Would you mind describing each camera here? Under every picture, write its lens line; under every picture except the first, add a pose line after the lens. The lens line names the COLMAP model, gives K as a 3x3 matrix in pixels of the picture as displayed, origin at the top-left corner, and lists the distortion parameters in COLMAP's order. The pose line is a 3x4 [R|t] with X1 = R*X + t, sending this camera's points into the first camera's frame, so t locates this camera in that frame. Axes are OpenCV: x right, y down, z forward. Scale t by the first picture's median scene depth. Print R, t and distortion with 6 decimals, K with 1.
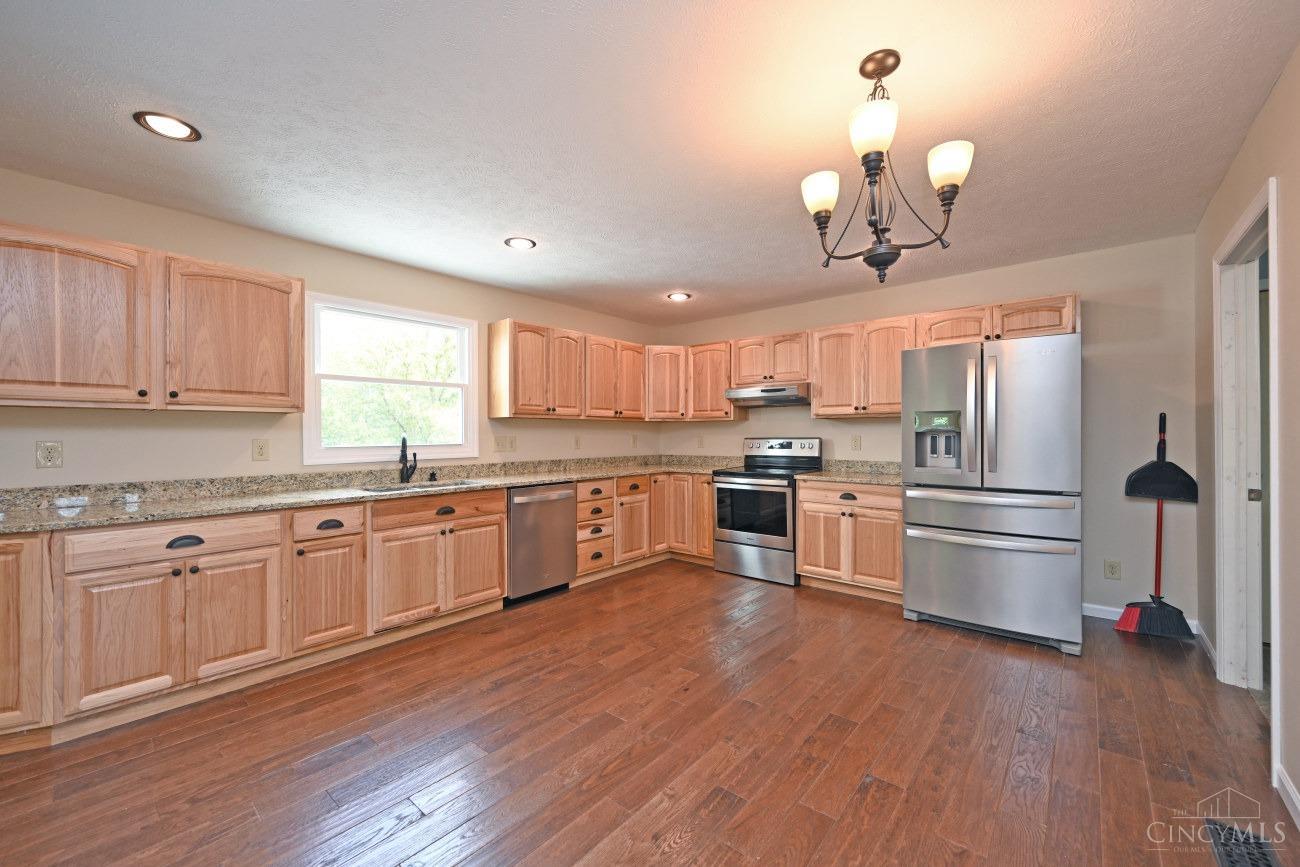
lens RADIAL K [[514.7, 0, 650.0], [0, 514.7, 433.5], [0, 0, 1]] dist [0.001302, 0.000025]
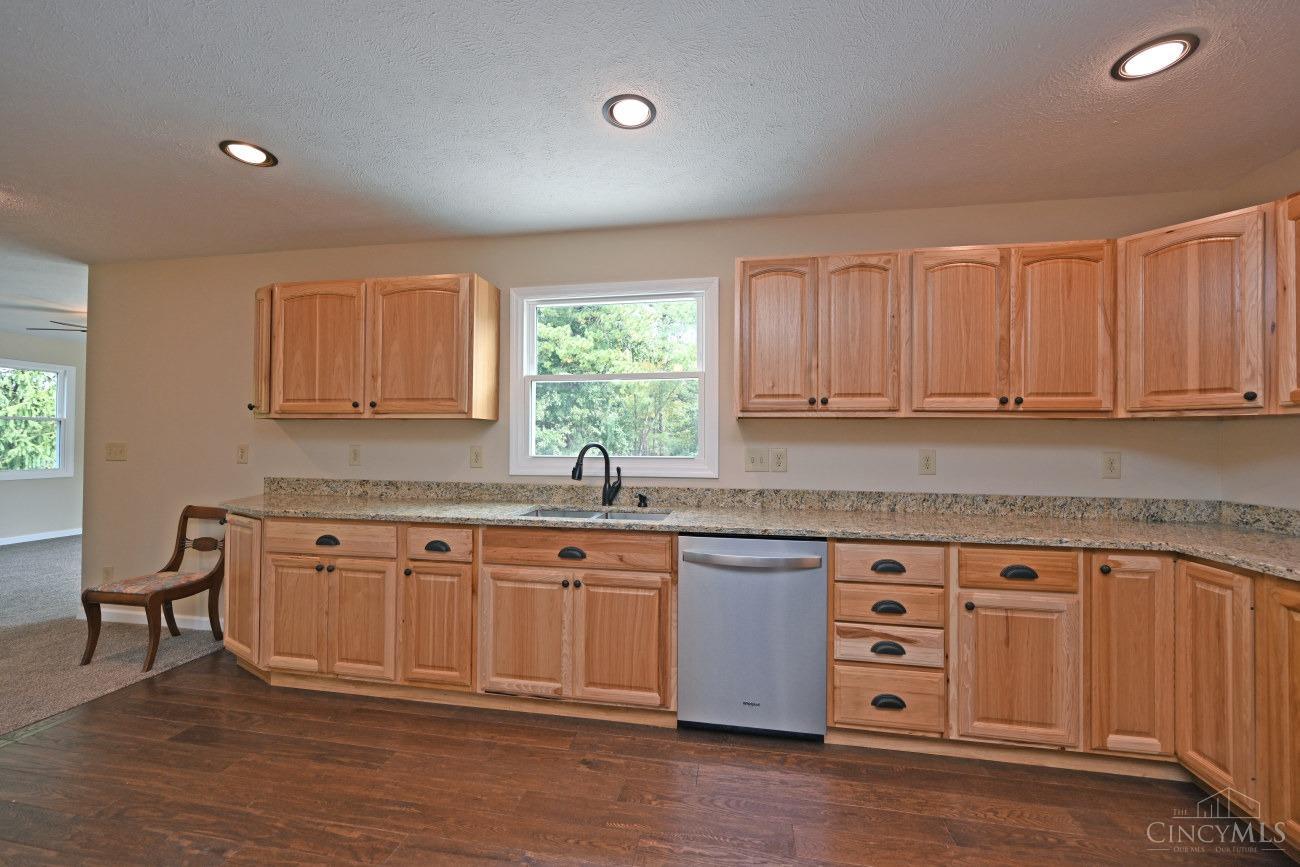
lens RADIAL K [[514.7, 0, 650.0], [0, 514.7, 433.5], [0, 0, 1]] dist [0.001302, 0.000025]
pose [[0.506104, -0.004584, -0.862460, 0.248741], [-0.009492, 0.999896, -0.010884, -0.005131], [0.862420, 0.013695, 0.506008, 0.712166]]
